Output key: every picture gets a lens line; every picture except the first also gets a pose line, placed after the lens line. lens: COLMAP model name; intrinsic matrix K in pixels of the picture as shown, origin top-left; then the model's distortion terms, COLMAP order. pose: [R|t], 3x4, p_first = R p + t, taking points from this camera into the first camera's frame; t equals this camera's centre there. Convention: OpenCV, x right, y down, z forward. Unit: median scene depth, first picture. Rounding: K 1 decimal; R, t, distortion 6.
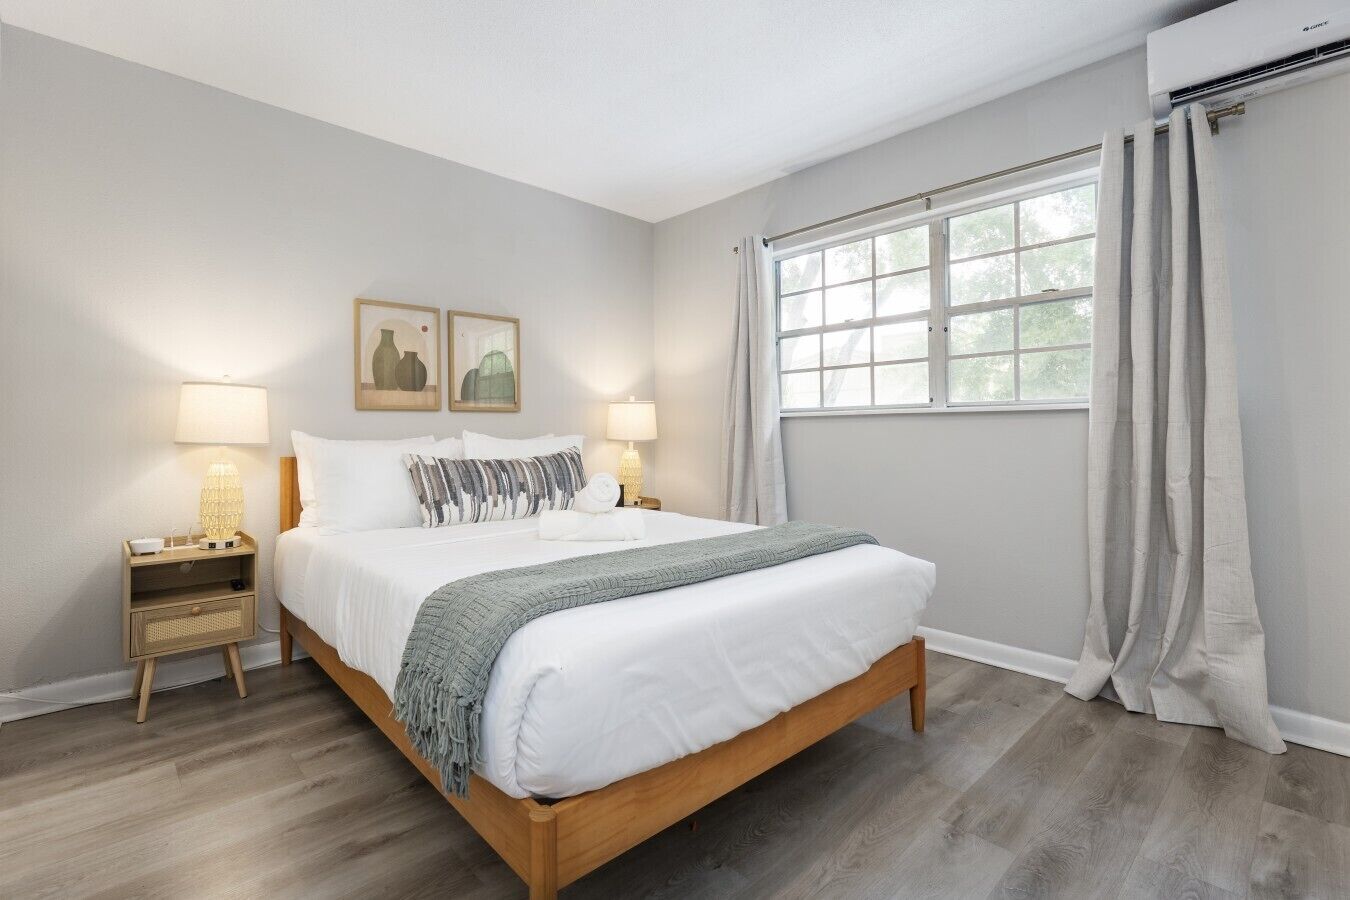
lens RADIAL K [[636.6, 0, 675.0], [0, 636.6, 450.0], [0, 0, 1]] dist [0.000526, 0.000218]
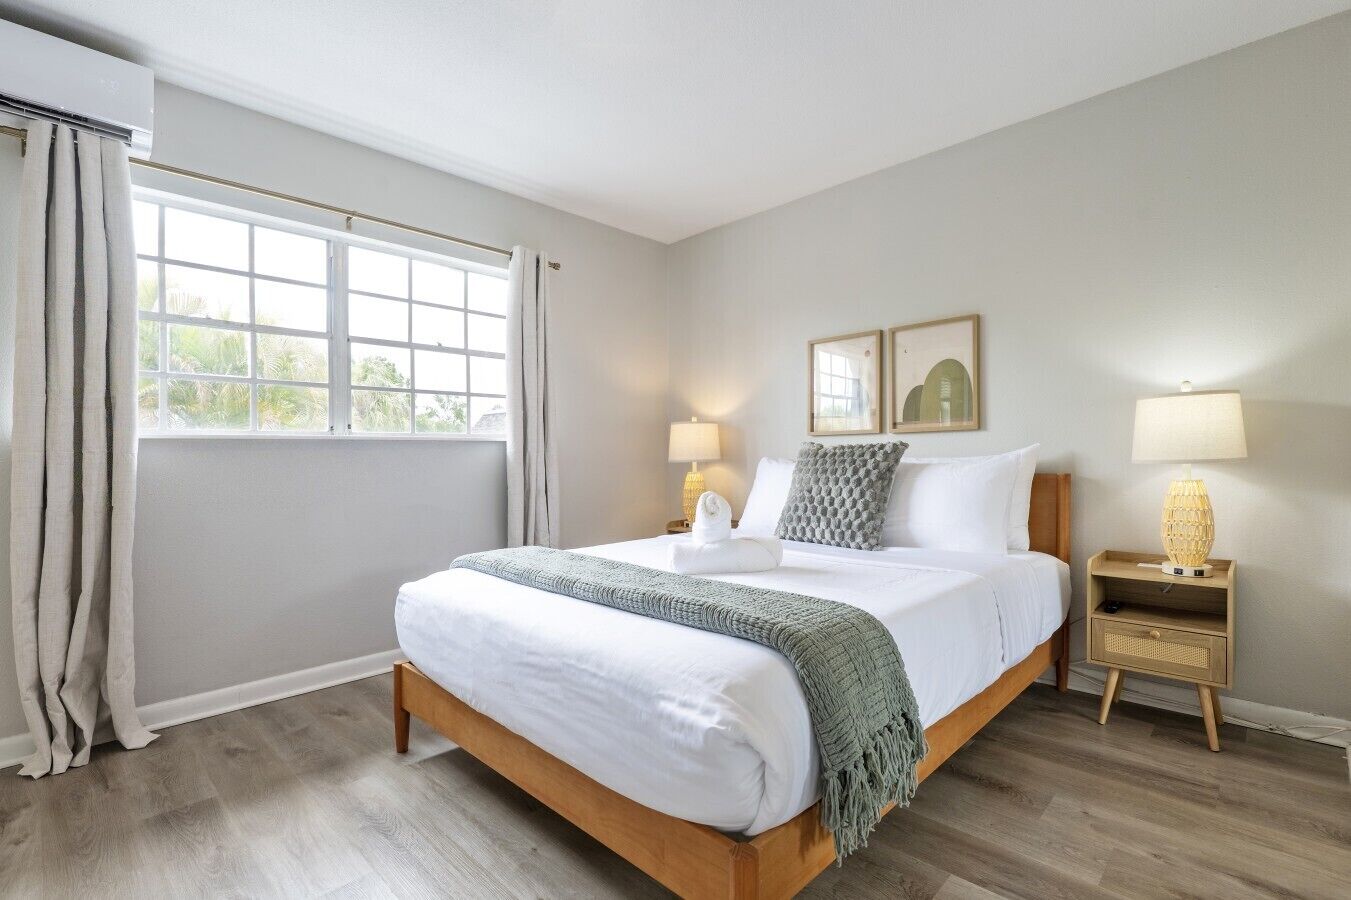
lens RADIAL K [[661.1, 0, 675.5], [0, 661.1, 450.0], [0, 0, 1]] dist [0.000829, -0.000095]
pose [[0.069881, -0.009576, -0.997509, 0.581112], [-0.017742, 0.999784, -0.010841, -0.013803], [0.997398, 0.018456, 0.069696, 0.549122]]
